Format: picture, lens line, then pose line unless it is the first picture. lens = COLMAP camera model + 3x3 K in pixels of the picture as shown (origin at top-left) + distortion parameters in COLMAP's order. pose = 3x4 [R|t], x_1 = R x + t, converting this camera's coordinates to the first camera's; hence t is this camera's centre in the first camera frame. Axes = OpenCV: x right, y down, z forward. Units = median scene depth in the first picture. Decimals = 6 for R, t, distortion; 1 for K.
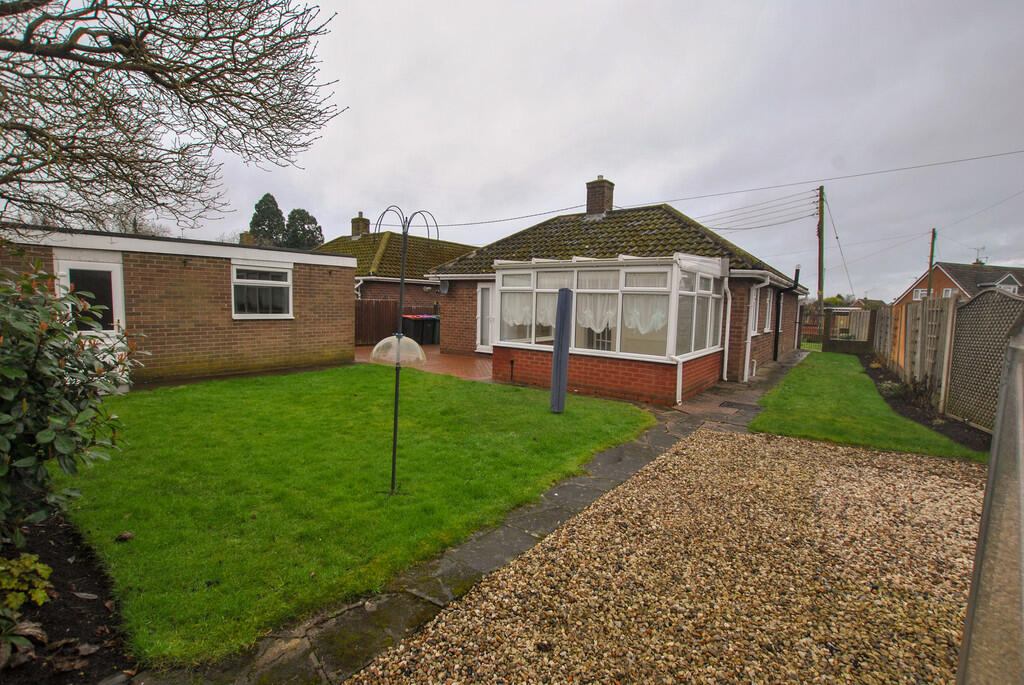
lens RADIAL K [[454.0, 0, 519.3], [0, 454.0, 347.1], [0, 0, 1]] dist [-0.027968, 0.001004]
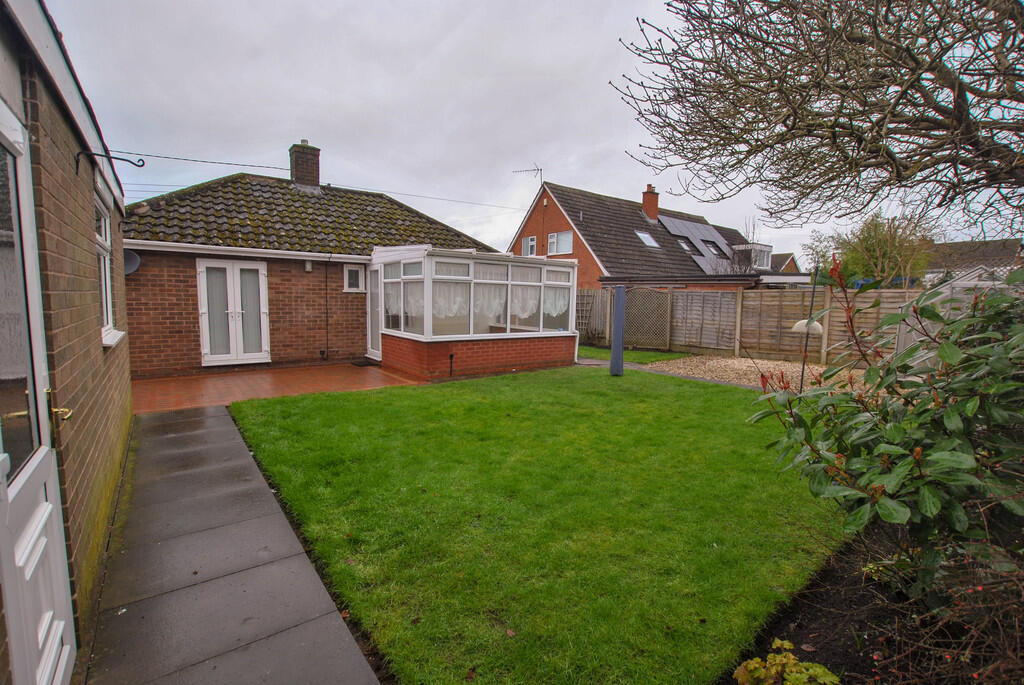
lens RADIAL K [[454.0, 0, 508.7], [0, 454.0, 335.6], [0, 0, 1]] dist [-0.027968, 0.001004]
pose [[0.297151, -0.107287, 0.948784, -0.872815], [0.078199, 0.993064, 0.087803, -0.083290], [-0.951623, 0.048103, 0.303479, 0.598389]]
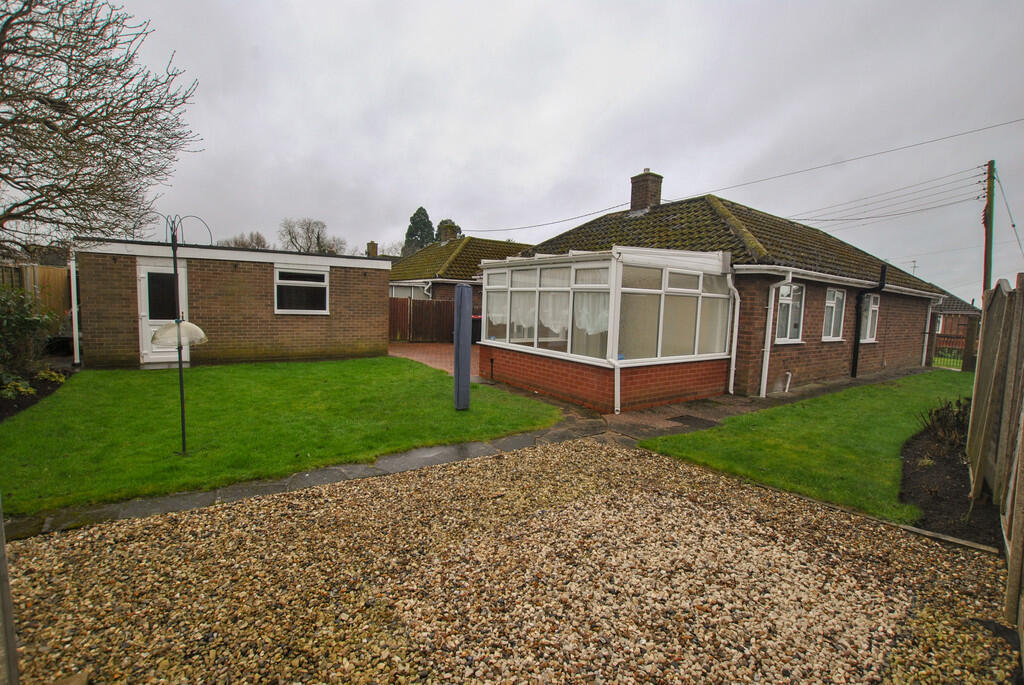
lens RADIAL K [[454.0, 0, 515.1], [0, 454.0, 345.0], [0, 0, 1]] dist [-0.027968, 0.001004]
pose [[0.951507, 0.036053, -0.305506, 0.339304], [-0.040182, 0.999166, -0.007238, 0.003985], [0.304990, 0.019163, 0.952163, 0.056000]]
